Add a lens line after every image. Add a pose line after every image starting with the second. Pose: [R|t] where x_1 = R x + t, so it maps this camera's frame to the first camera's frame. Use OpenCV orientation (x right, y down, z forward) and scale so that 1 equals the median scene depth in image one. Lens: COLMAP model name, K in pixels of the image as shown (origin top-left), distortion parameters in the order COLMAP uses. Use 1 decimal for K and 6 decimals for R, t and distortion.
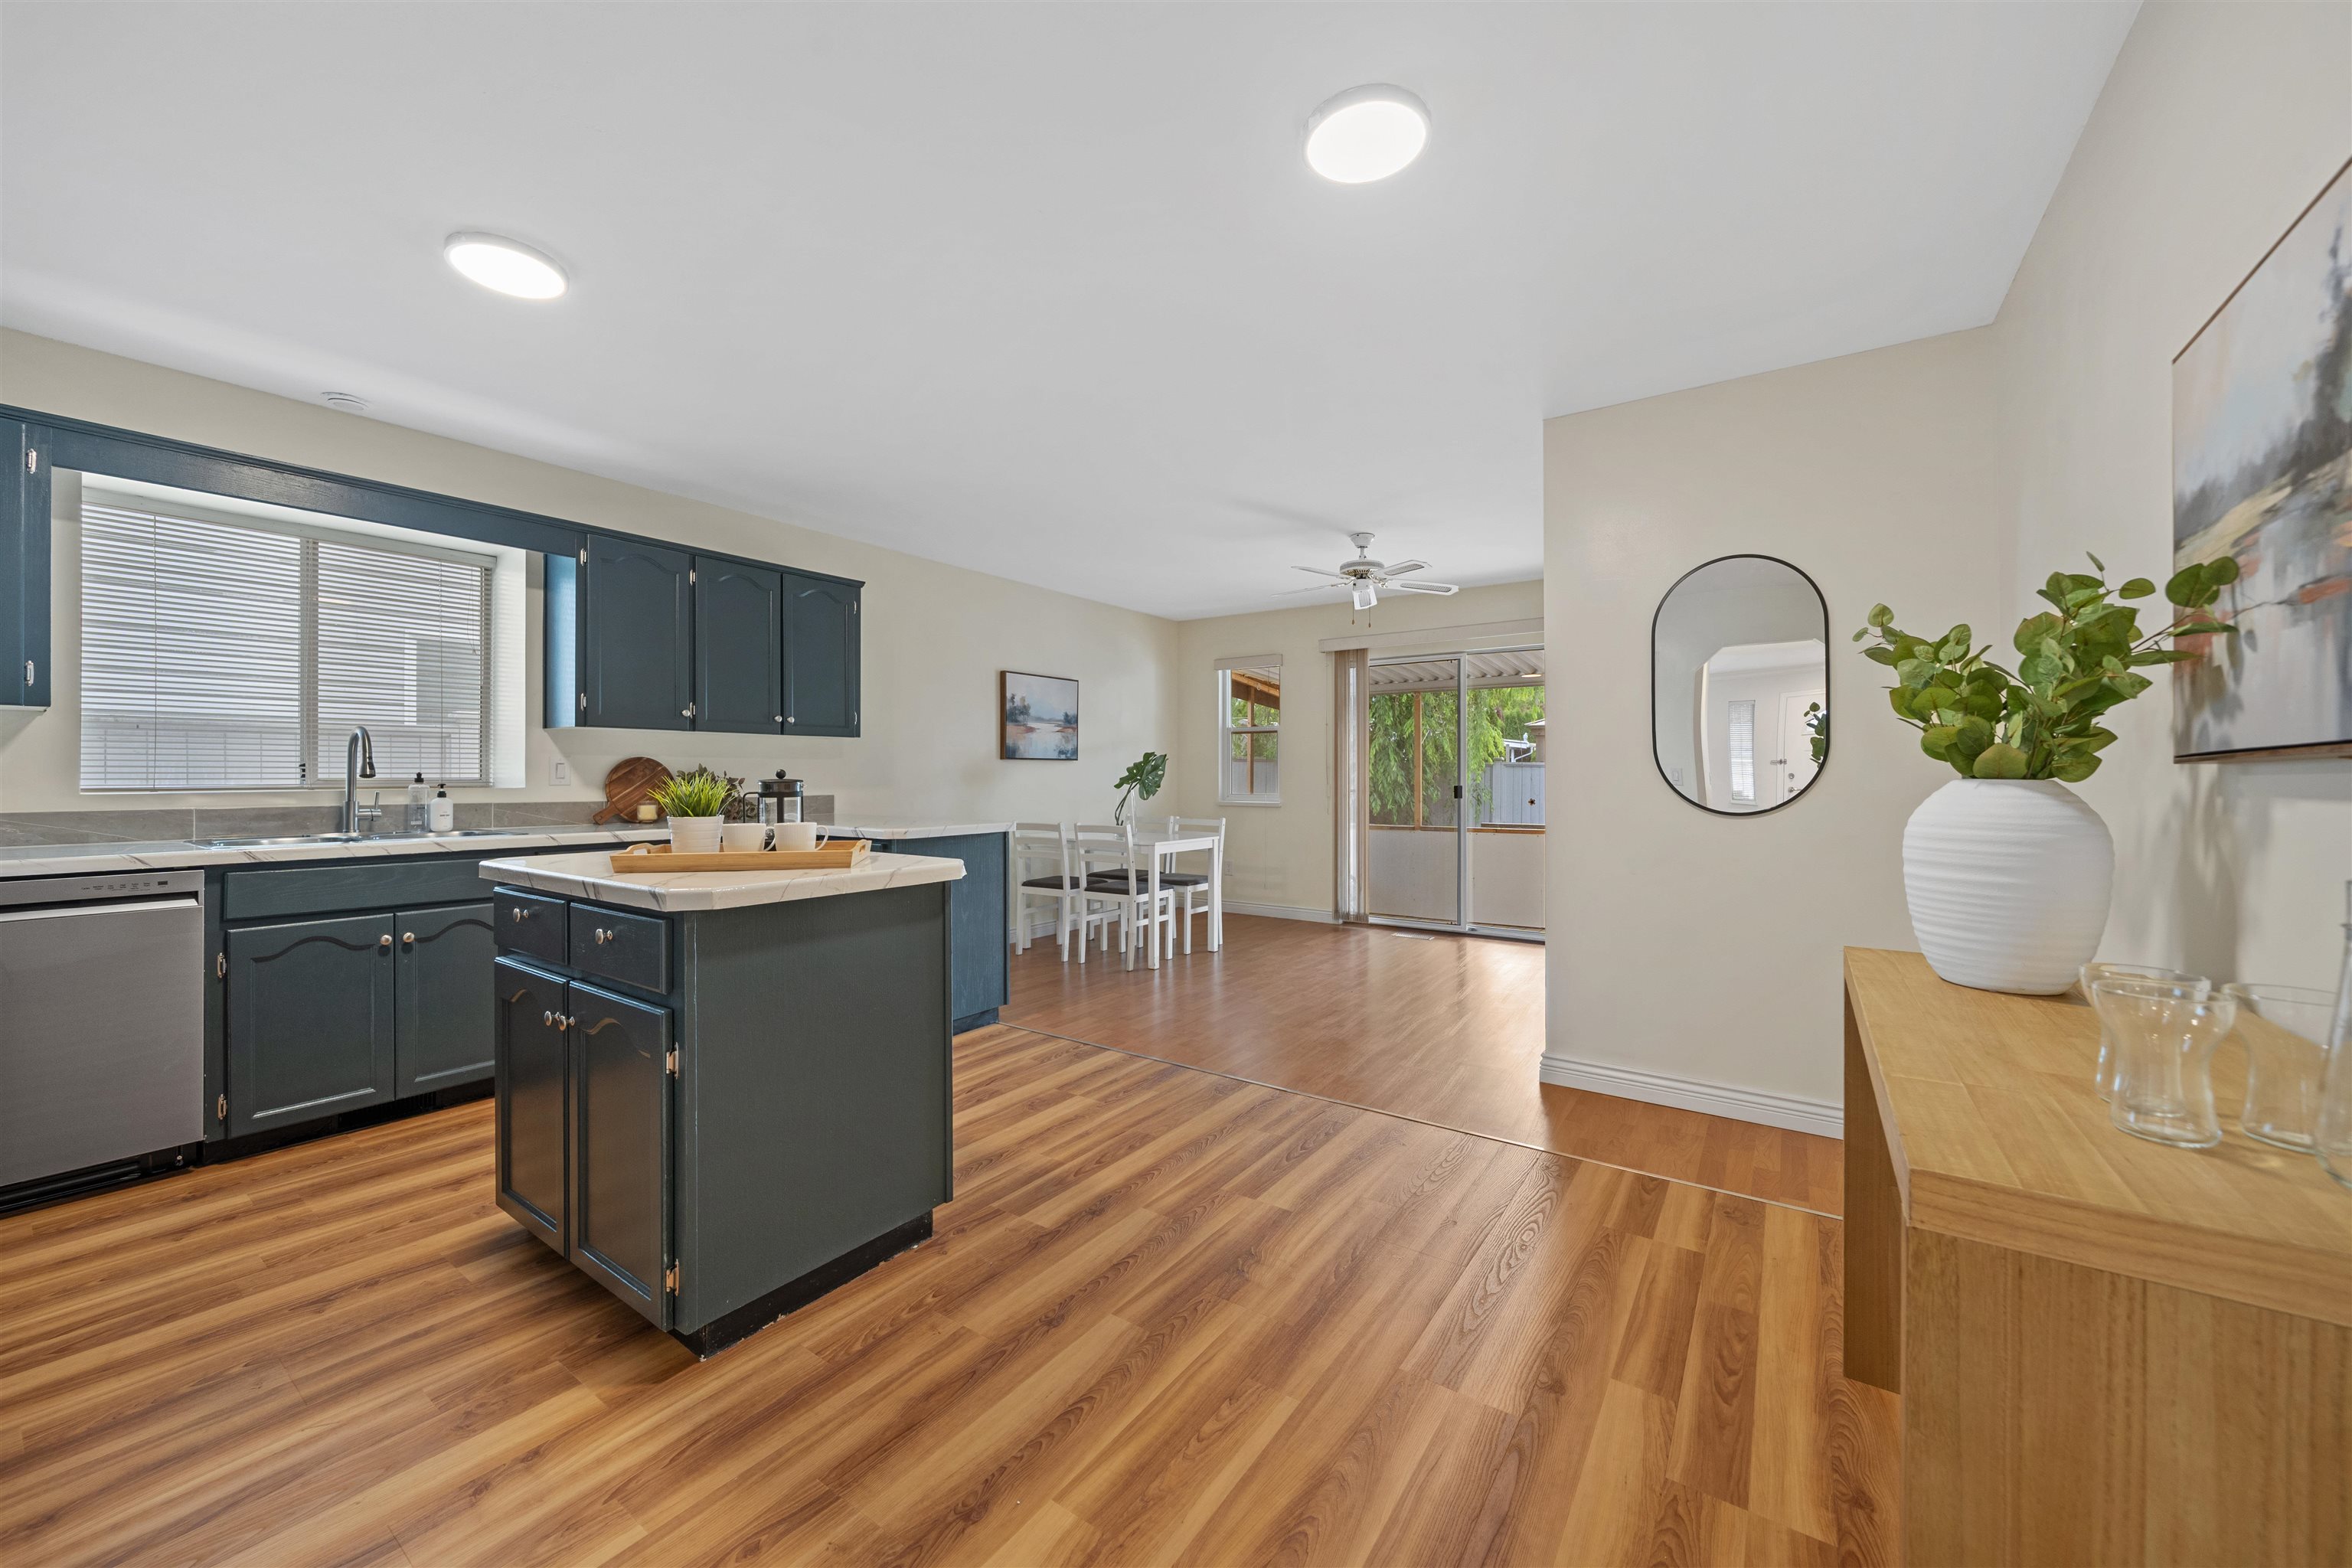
lens RADIAL K [[891.3, 0, 1163.3], [0, 891.3, 766.0], [0, 0, 1]] dist [-0.003182, 0.000144]
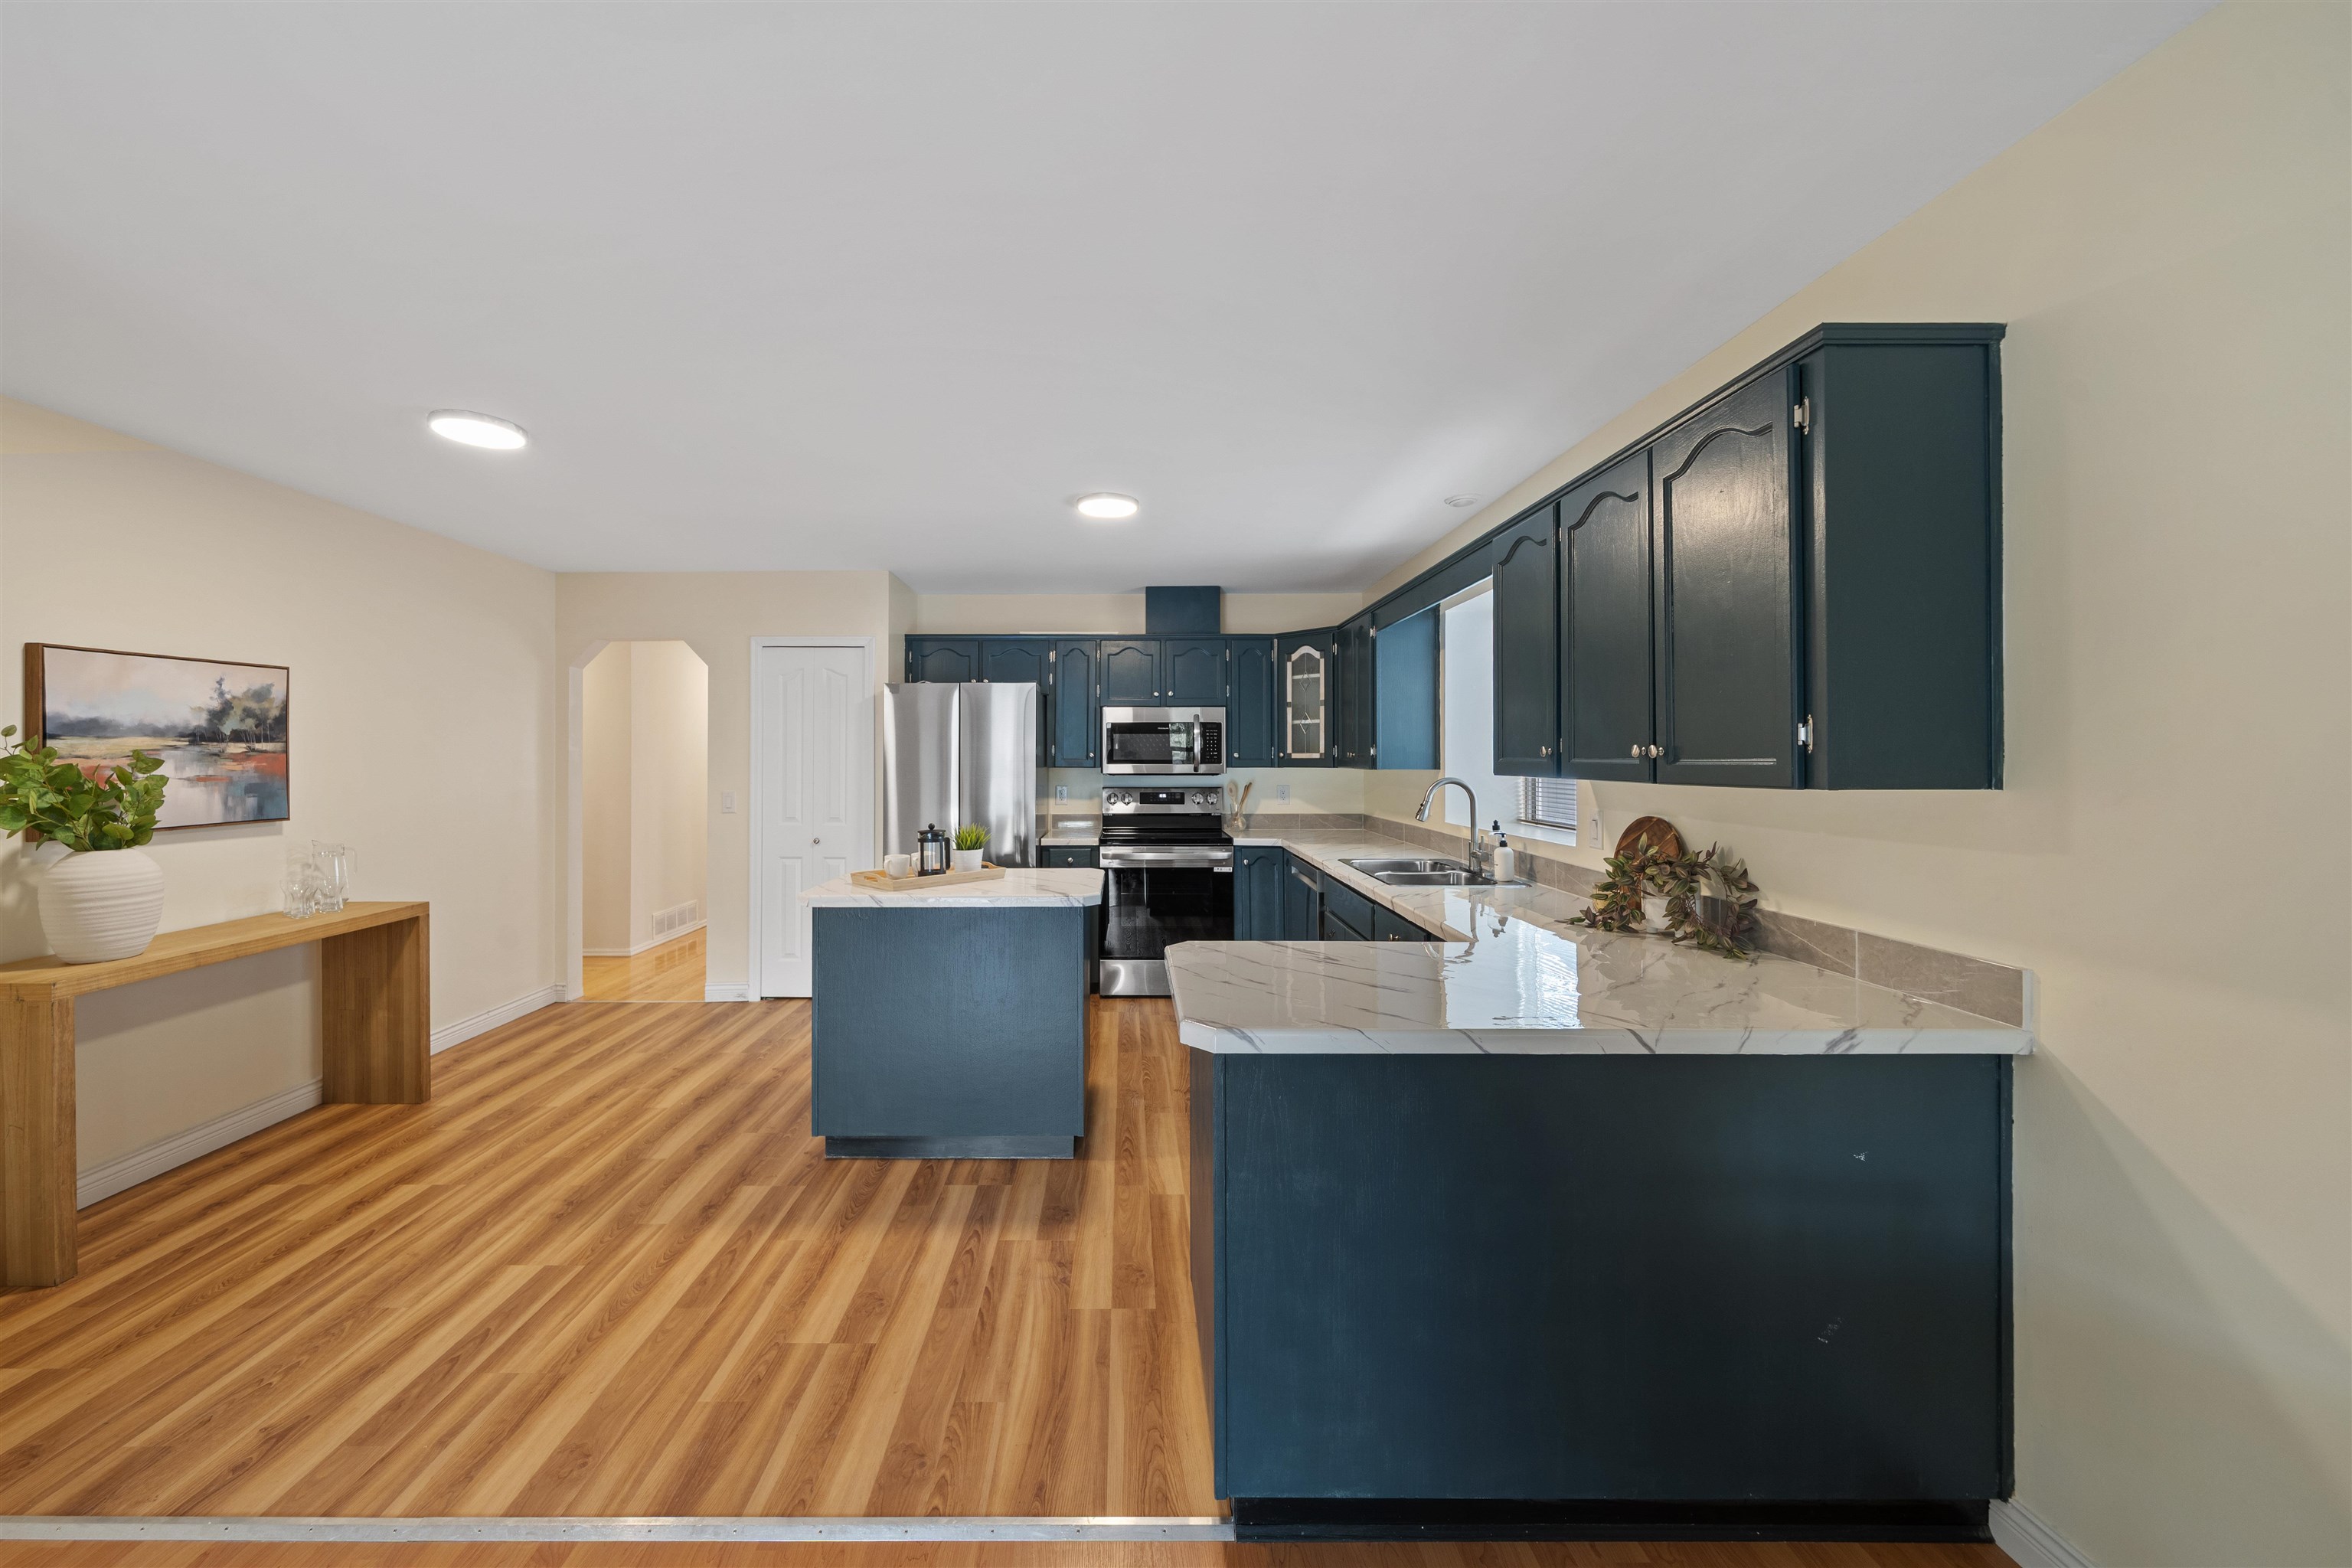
lens RADIAL K [[837.2, 0, 1122.9], [0, 837.2, 750.6], [0, 0, 1]] dist [-0.006765, -0.000196]
pose [[-0.814280, -0.002794, -0.580465, 0.071433], [0.008031, 0.999838, -0.016079, -0.051949], [0.580417, -0.017755, -0.814126, 1.302525]]
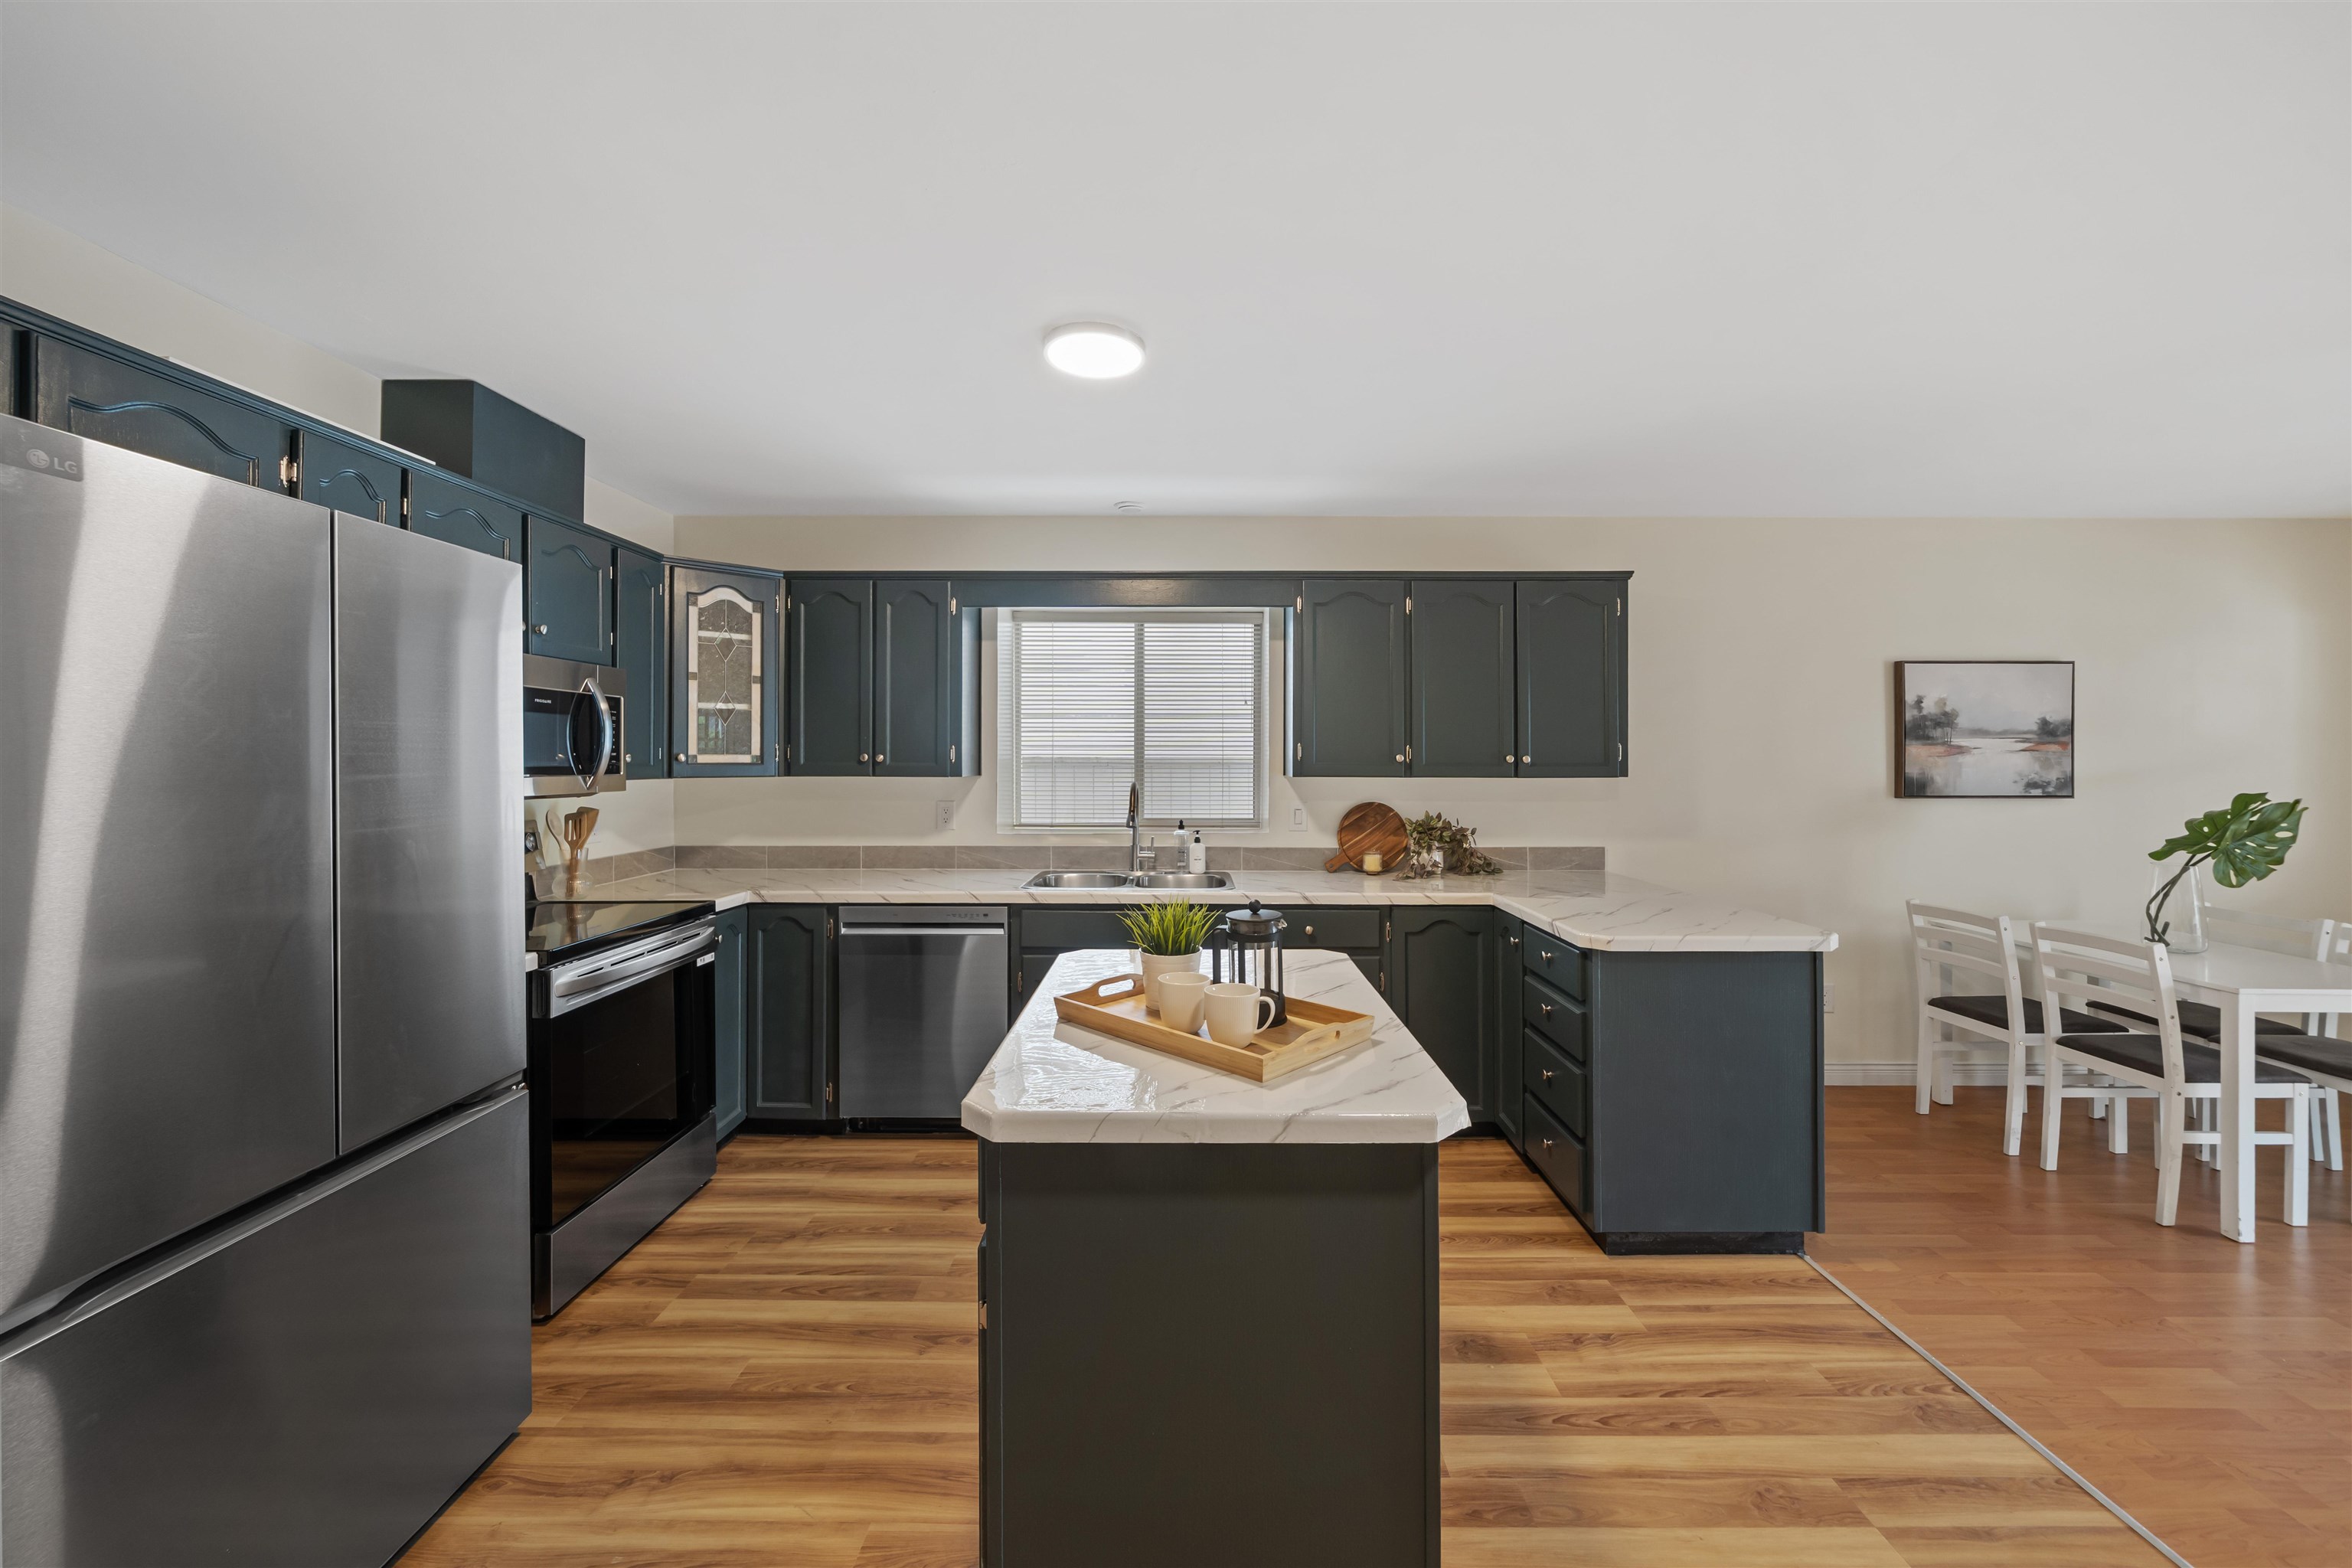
lens RADIAL K [[891.3, 0, 1187.7], [0, 891.3, 755.4], [0, 0, 1]] dist [-0.003182, 0.000144]
pose [[0.576029, -0.001866, -0.817427, 0.076115], [0.006857, 0.999973, 0.002549, -0.064992], [0.817401, -0.007074, 0.576026, 0.301994]]
